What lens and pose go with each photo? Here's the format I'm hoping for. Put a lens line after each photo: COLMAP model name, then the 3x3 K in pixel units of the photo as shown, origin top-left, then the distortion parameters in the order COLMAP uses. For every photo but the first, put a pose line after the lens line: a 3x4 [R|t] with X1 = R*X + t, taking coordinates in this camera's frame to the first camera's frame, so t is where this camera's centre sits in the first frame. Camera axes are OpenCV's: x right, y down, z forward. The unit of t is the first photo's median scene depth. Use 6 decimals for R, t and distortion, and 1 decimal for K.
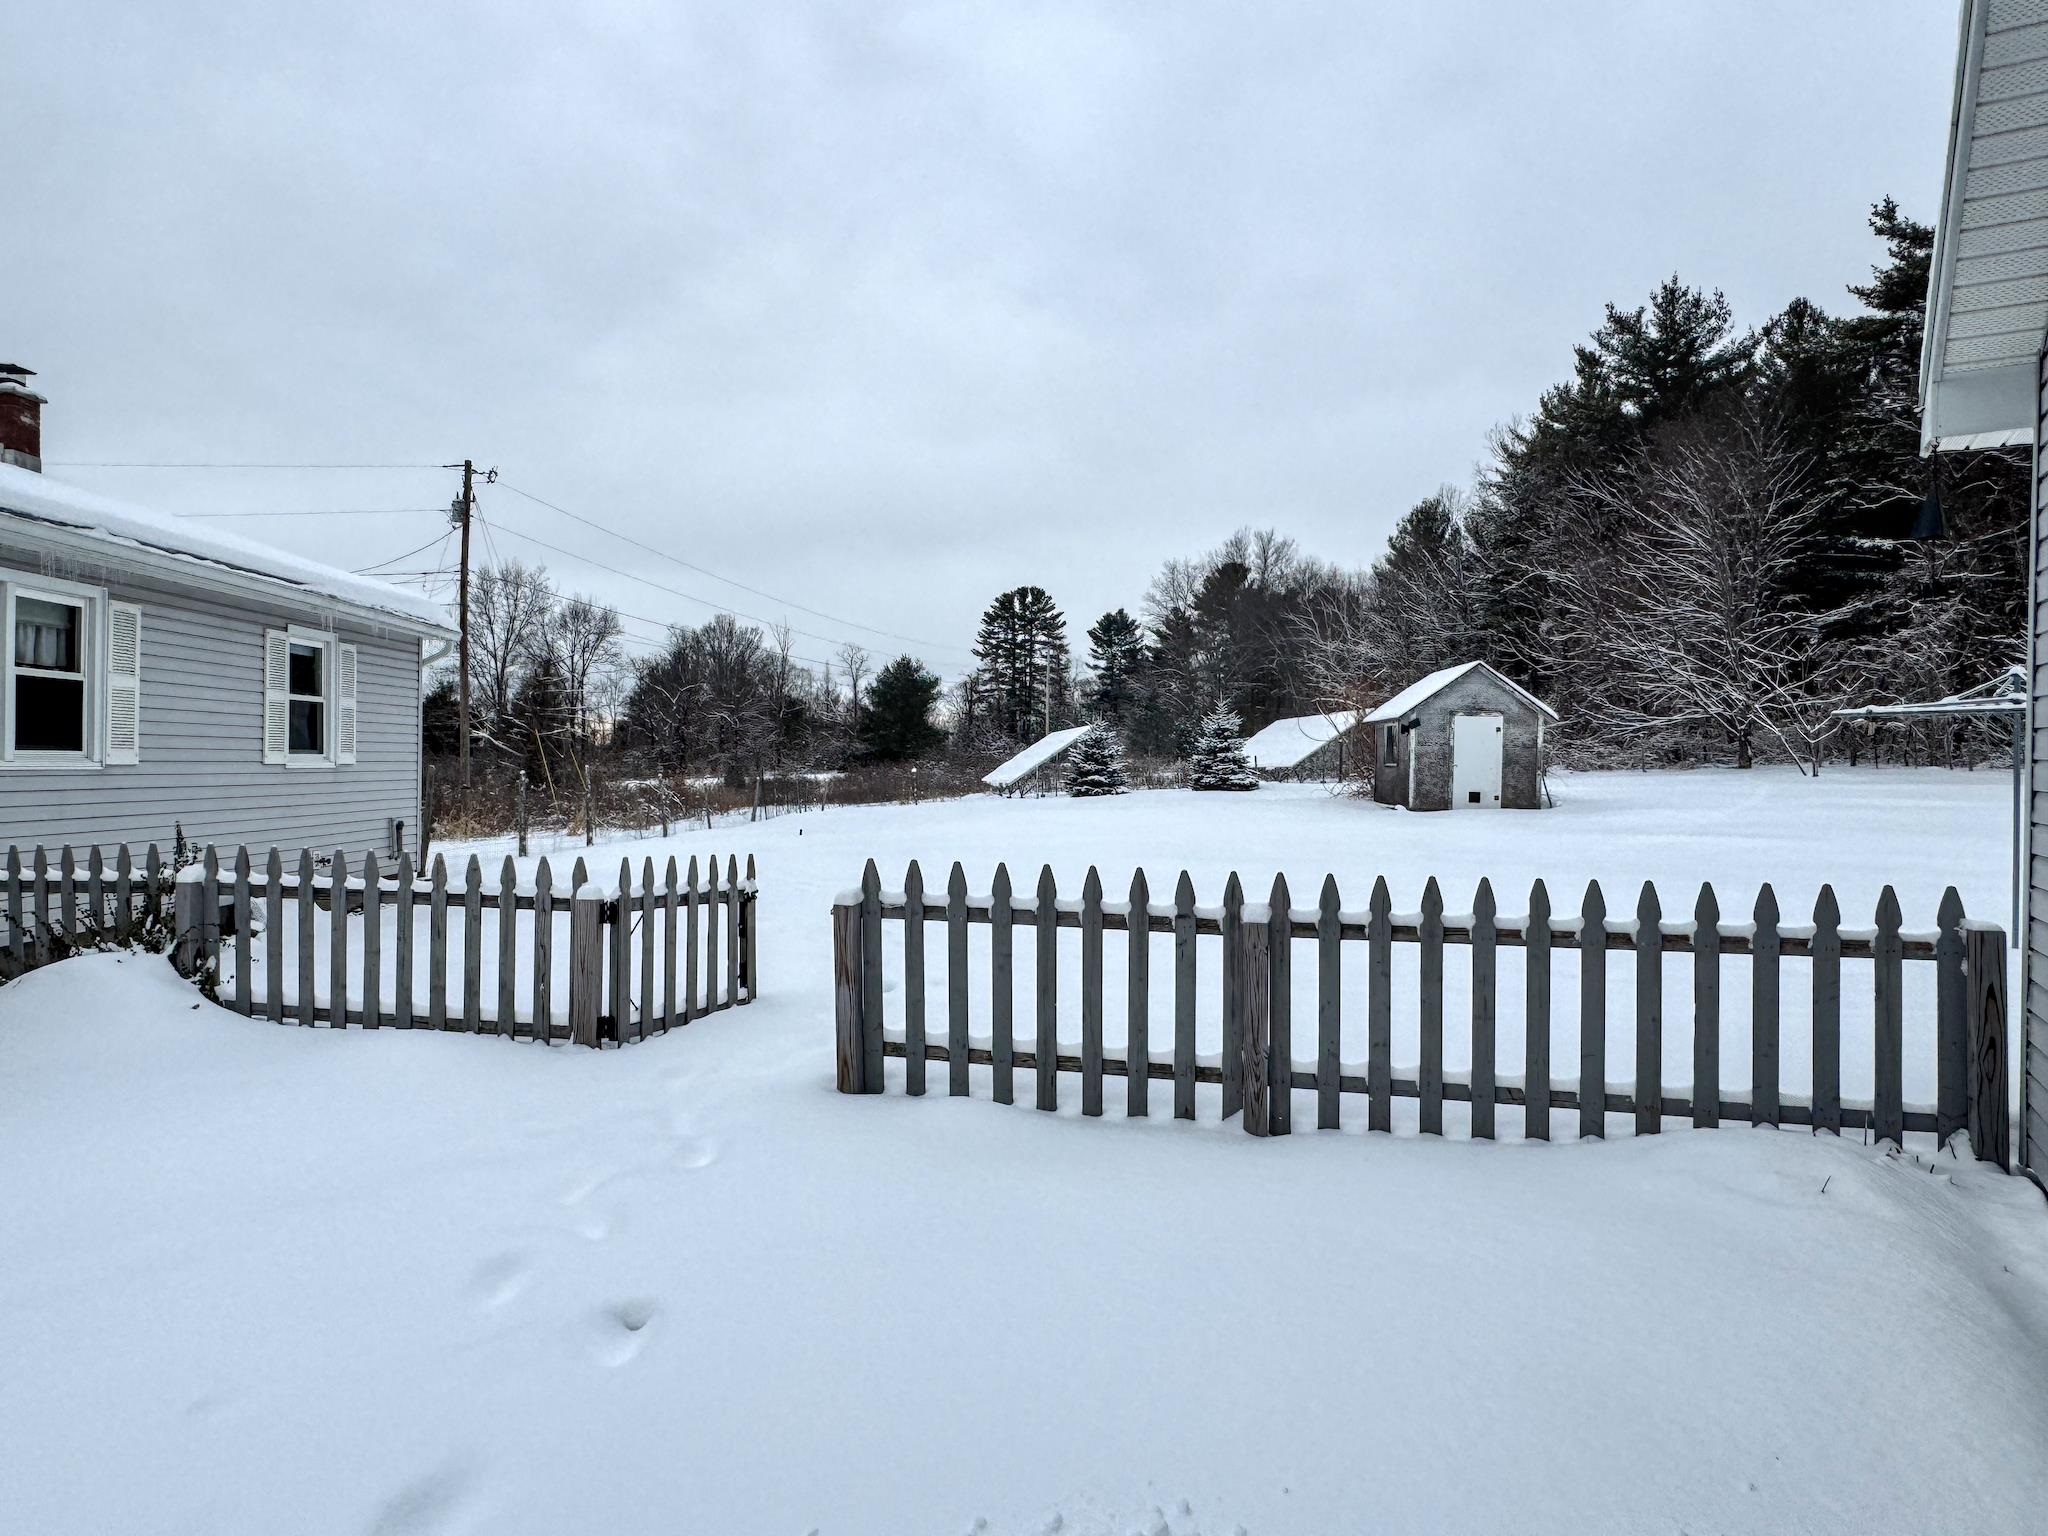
lens RADIAL K [[1321.5, 0, 1021.7], [0, 1321.5, 765.6], [0, 0, 1]] dist [-0.001806, -0.005093]
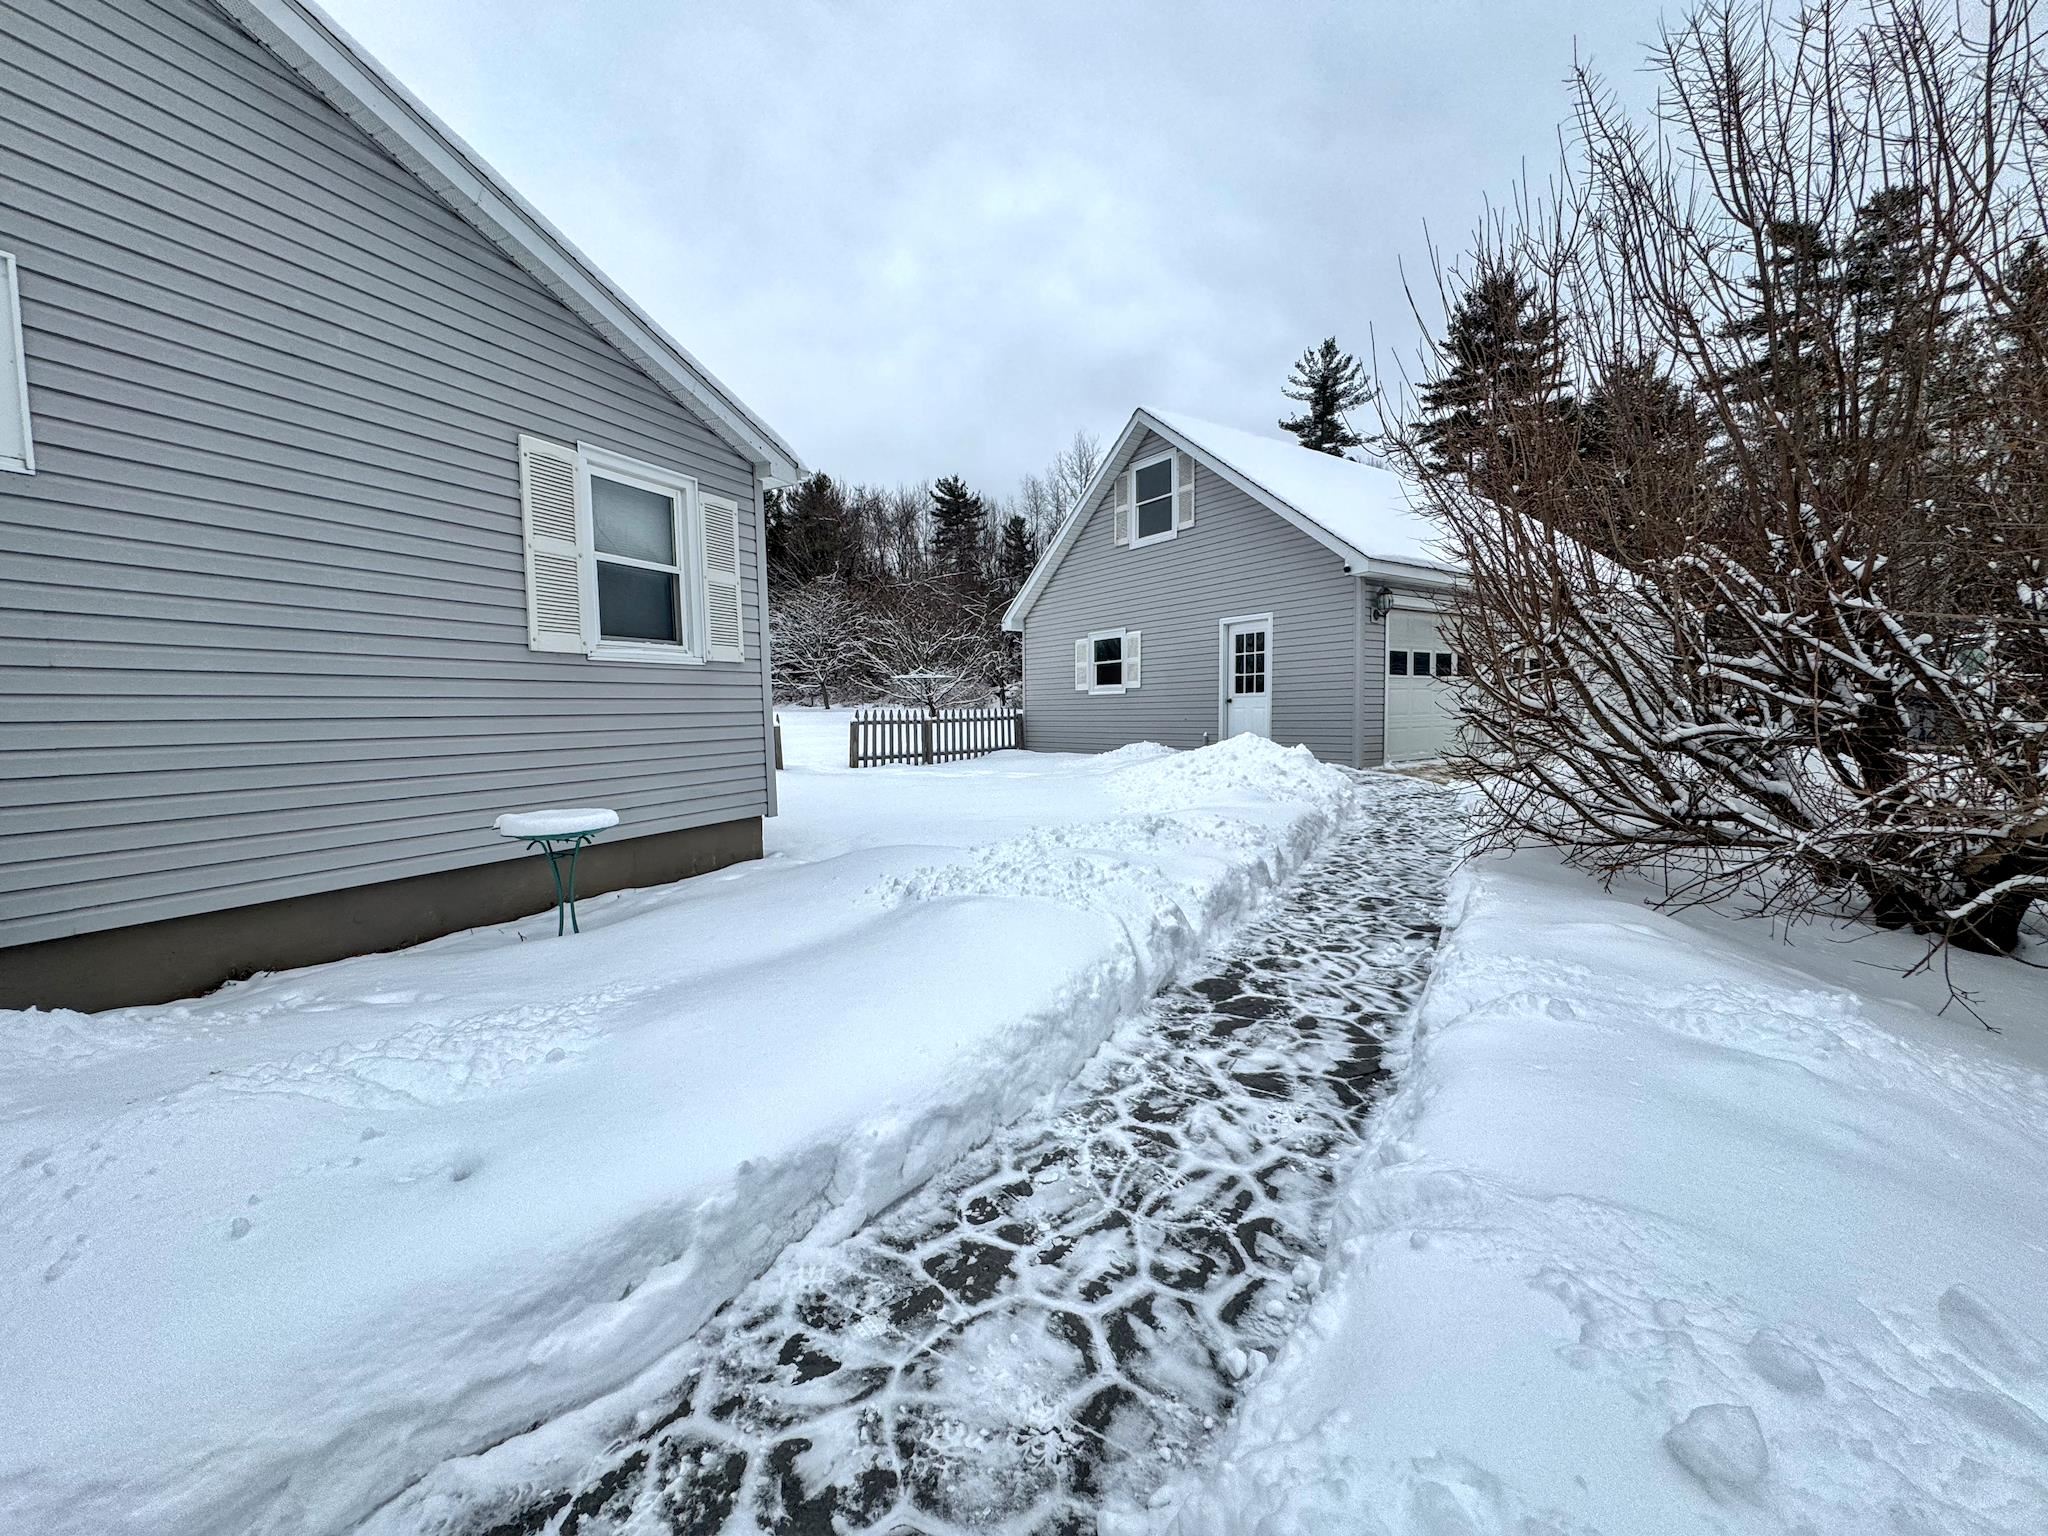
lens RADIAL K [[814.9, 0, 1015.4], [0, 814.9, 769.3], [0, 0, 1]] dist [-0.001163, 0.000047]
pose [[0.433542, -0.081507, 0.897440, -0.248085], [0.021110, 0.996546, 0.080310, 0.007406], [-0.900886, -0.015873, 0.433765, -0.055960]]
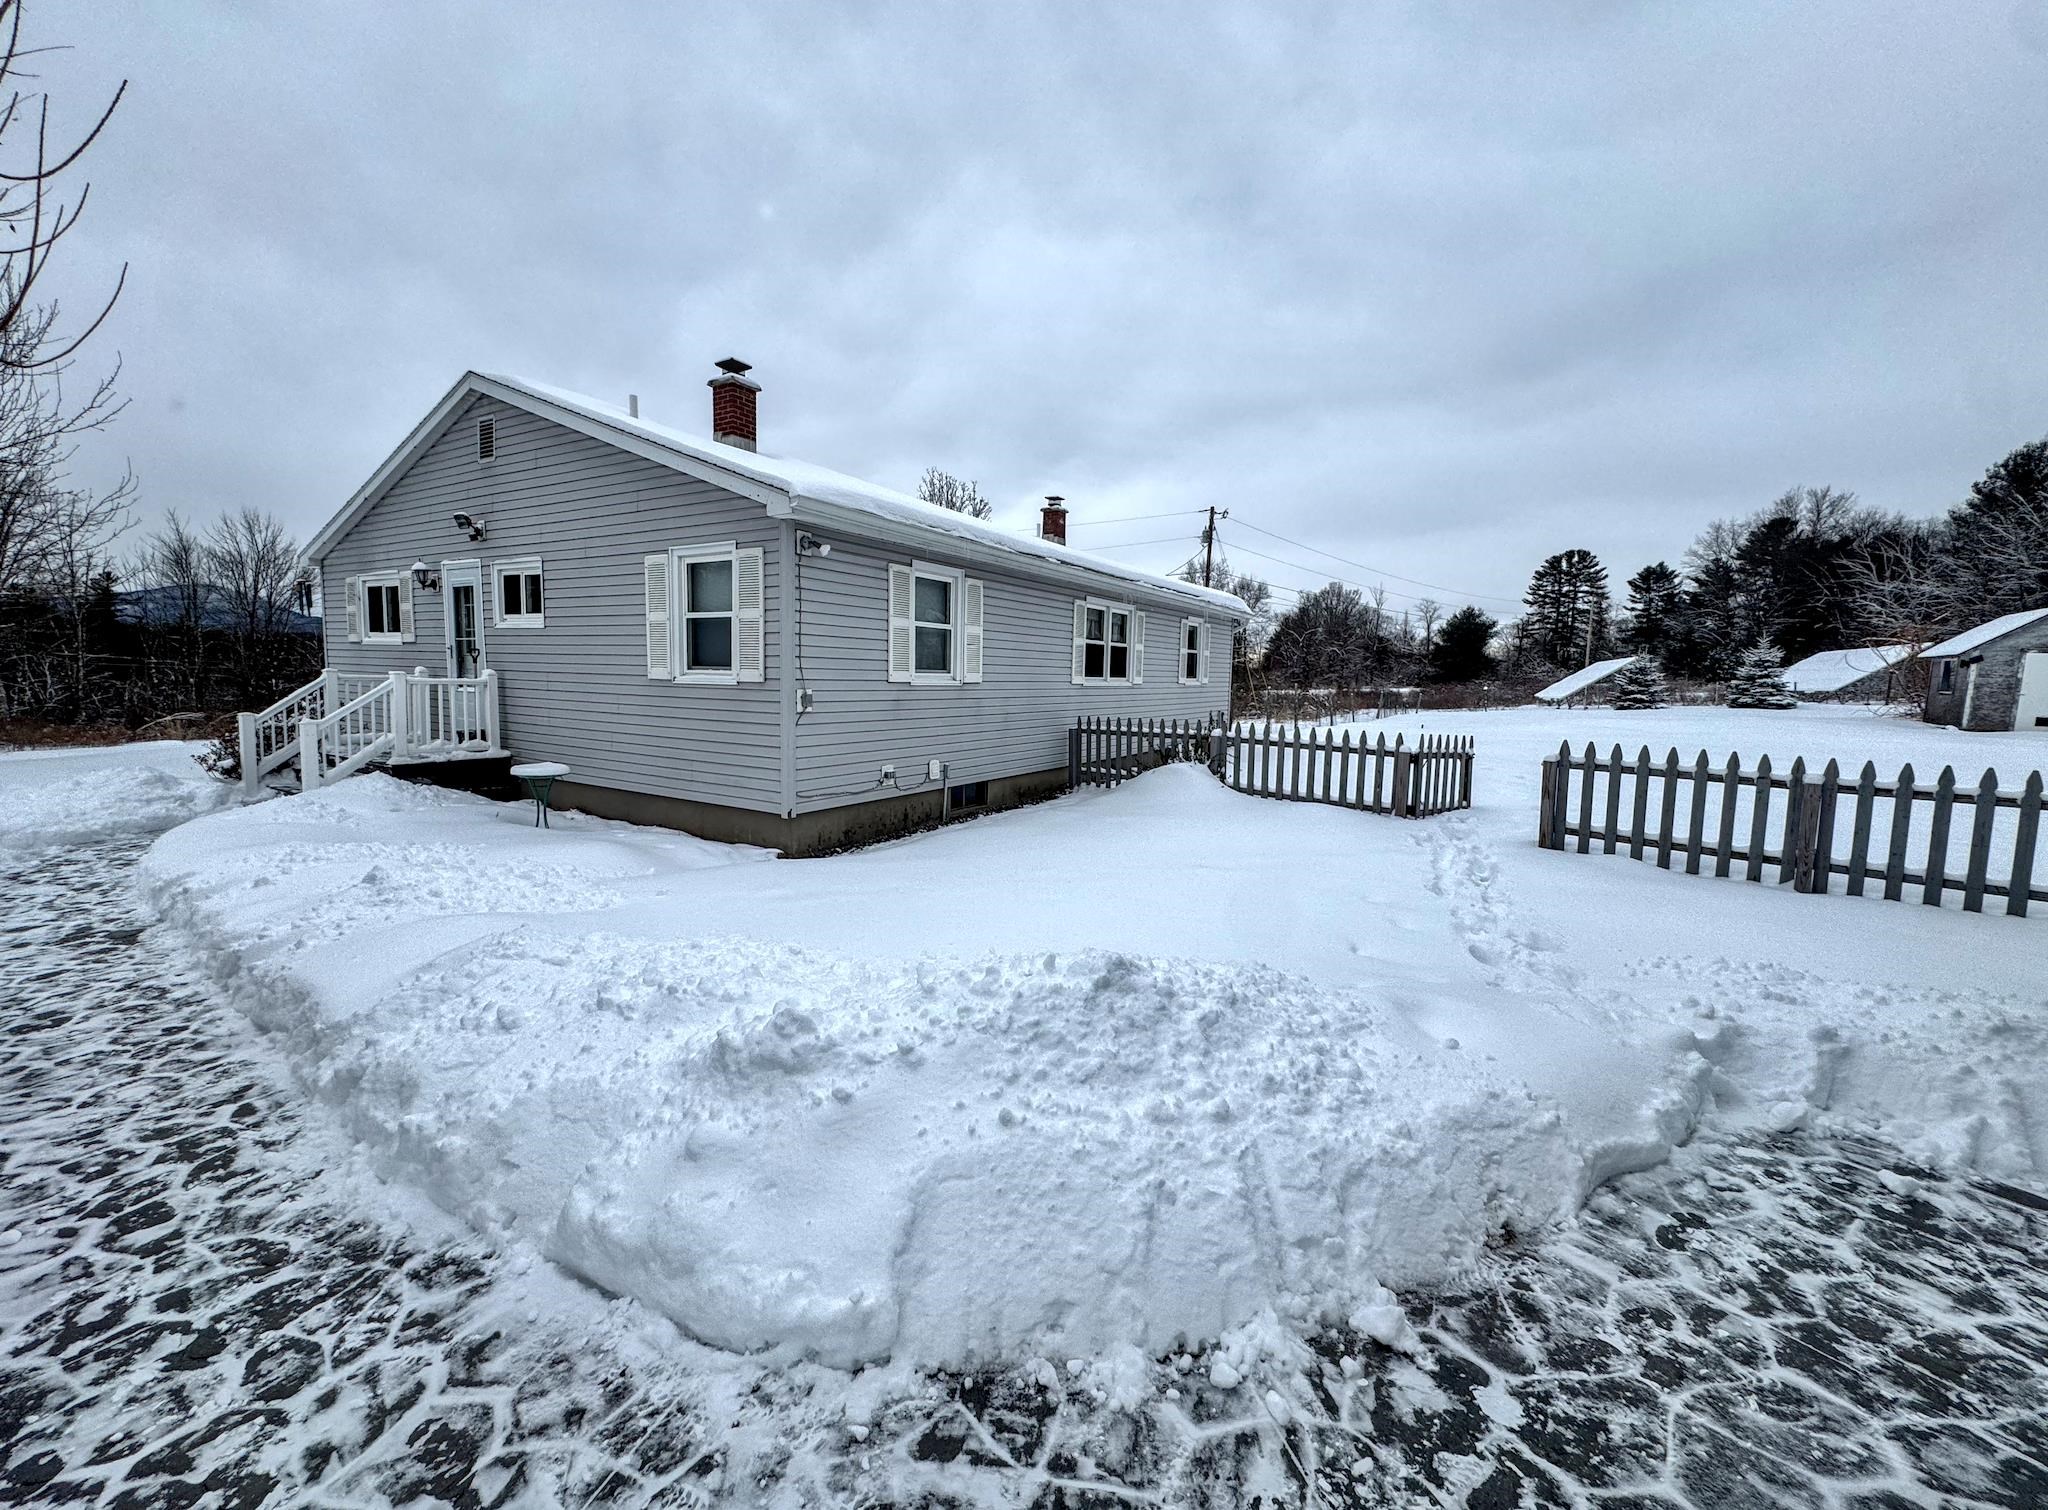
lens RADIAL K [[832.5, 0, 1024.0], [0, 832.5, 755.0], [0, 0, 1]] dist [0.000598, -0.000363]
pose [[0.843777, 0.061758, -0.533128, -0.015892], [-0.013735, 0.995517, 0.093583, -0.002045], [0.536518, -0.071641, 0.840843, -0.067342]]
